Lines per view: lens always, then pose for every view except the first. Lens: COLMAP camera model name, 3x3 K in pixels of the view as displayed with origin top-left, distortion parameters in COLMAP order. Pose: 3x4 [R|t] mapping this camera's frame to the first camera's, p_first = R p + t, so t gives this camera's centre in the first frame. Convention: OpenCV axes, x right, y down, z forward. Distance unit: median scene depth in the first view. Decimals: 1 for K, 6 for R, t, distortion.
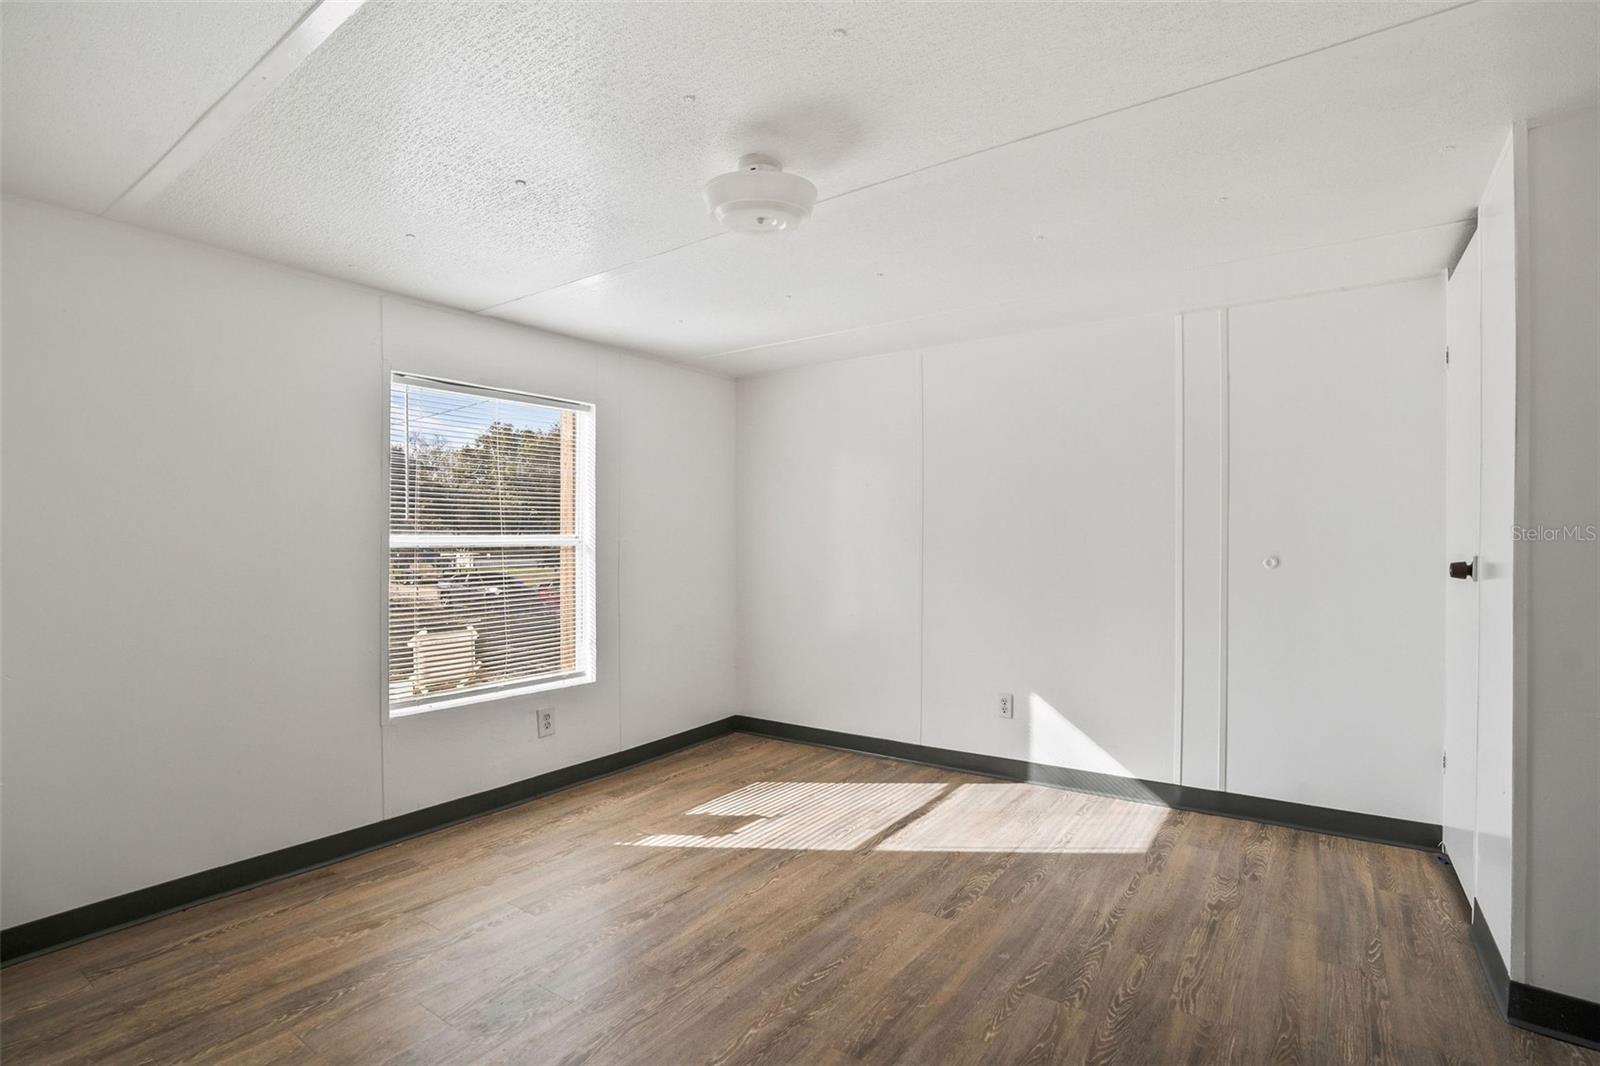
lens RADIAL K [[752.6, 0, 803.1], [0, 752.6, 536.6], [0, 0, 1]] dist [-0.003306, 0.000212]
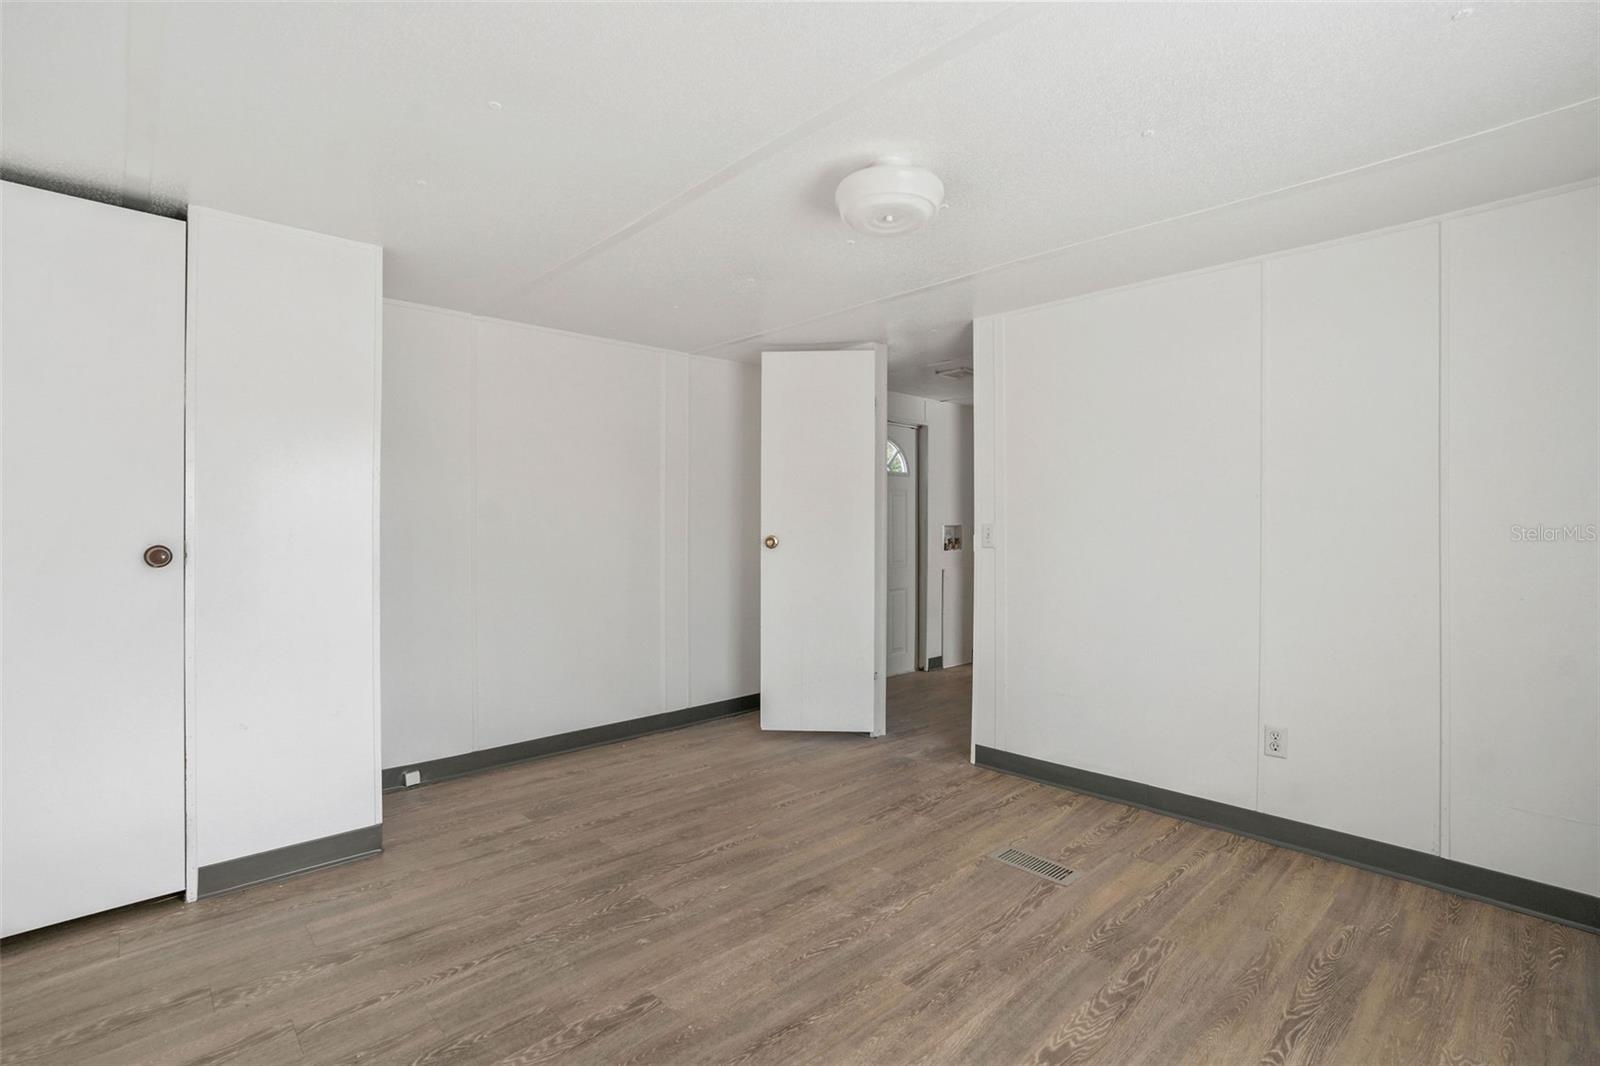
lens RADIAL K [[752.6, 0, 812.3], [0, 752.6, 531.5], [0, 0, 1]] dist [-0.003306, 0.000212]
pose [[-0.980911, 0.002235, 0.194446, -0.143219], [0.002710, 0.999994, 0.002178, 0.015962], [-0.194440, 0.002664, -0.980911, 1.898214]]
